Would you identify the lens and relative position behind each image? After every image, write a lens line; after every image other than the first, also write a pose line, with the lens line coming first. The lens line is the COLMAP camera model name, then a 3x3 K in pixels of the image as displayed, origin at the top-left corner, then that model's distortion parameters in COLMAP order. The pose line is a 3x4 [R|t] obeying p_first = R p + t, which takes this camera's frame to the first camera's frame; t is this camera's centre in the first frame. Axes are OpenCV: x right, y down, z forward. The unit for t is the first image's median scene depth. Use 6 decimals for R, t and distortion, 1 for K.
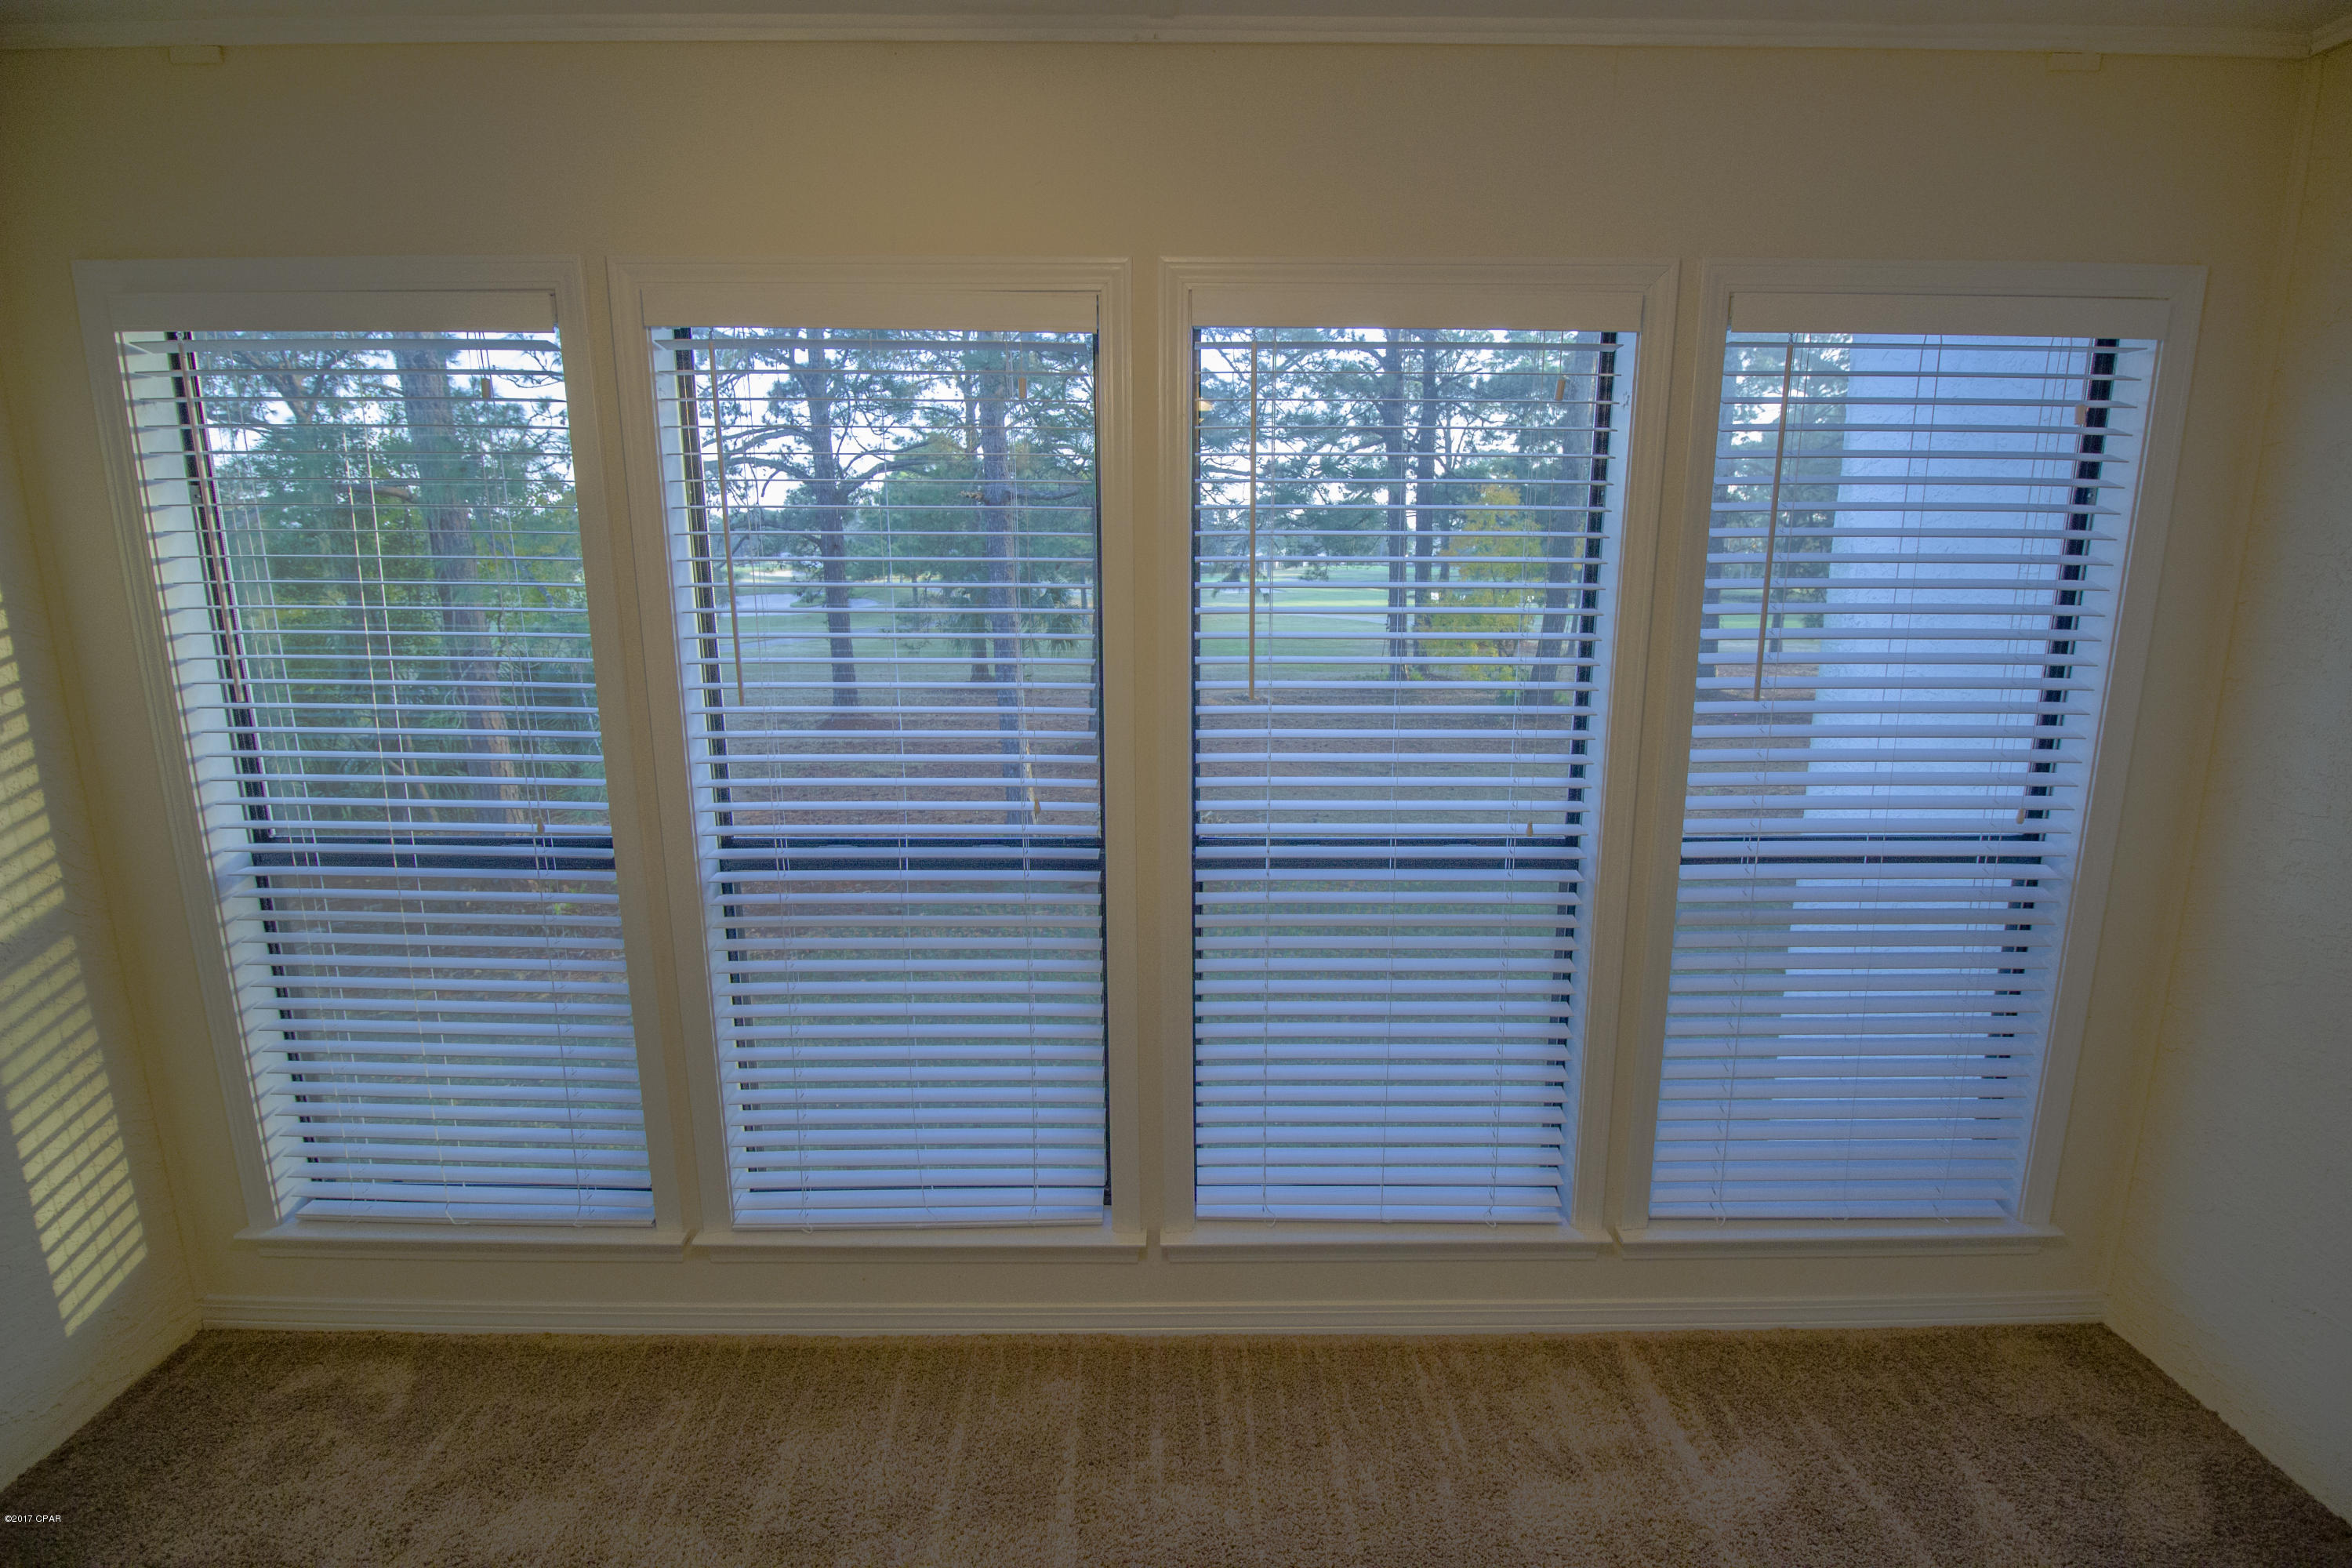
lens RADIAL K [[1088.6, 0, 1174.9], [0, 1088.6, 778.1], [0, 0, 1]] dist [-0.006254, -0.009277]
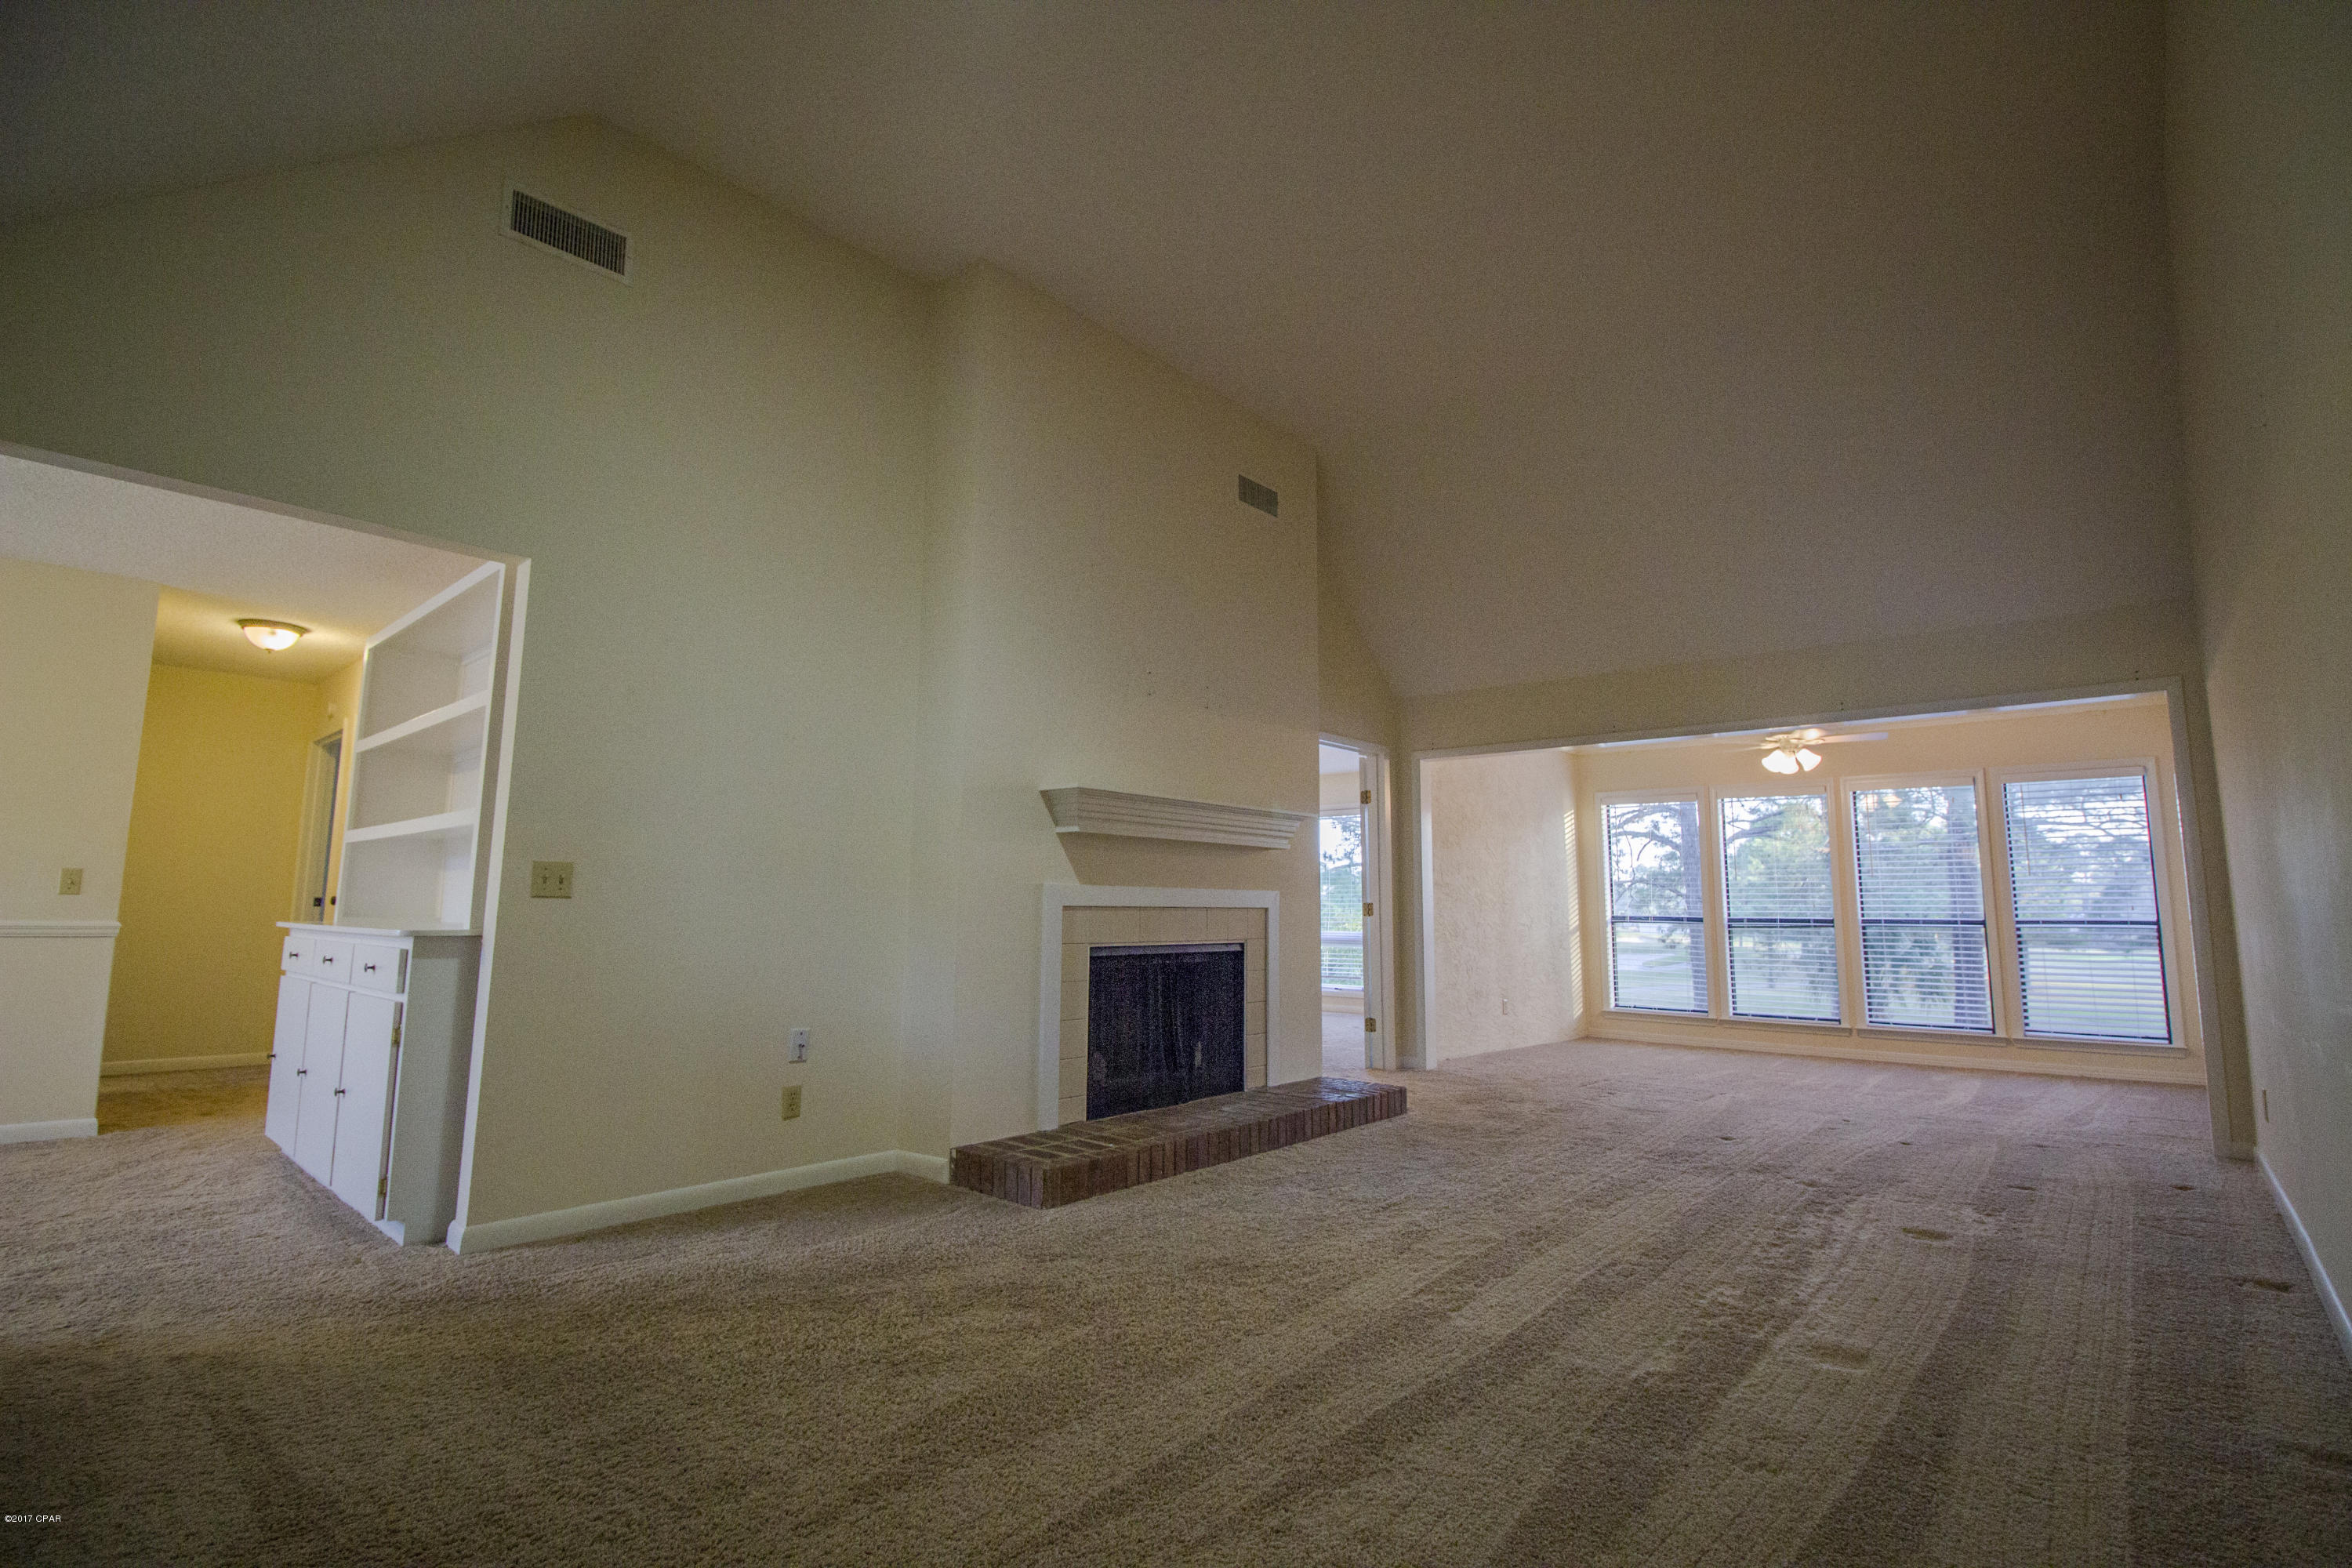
lens RADIAL K [[1088.6, 0, 1151.7], [0, 1088.6, 774.5], [0, 0, 1]] dist [-0.006254, -0.009277]
pose [[0.736622, -0.083815, -0.671091, 0.062562], [-0.145960, 0.949203, -0.278763, 0.081911], [0.660367, 0.303295, 0.686970, -0.275551]]
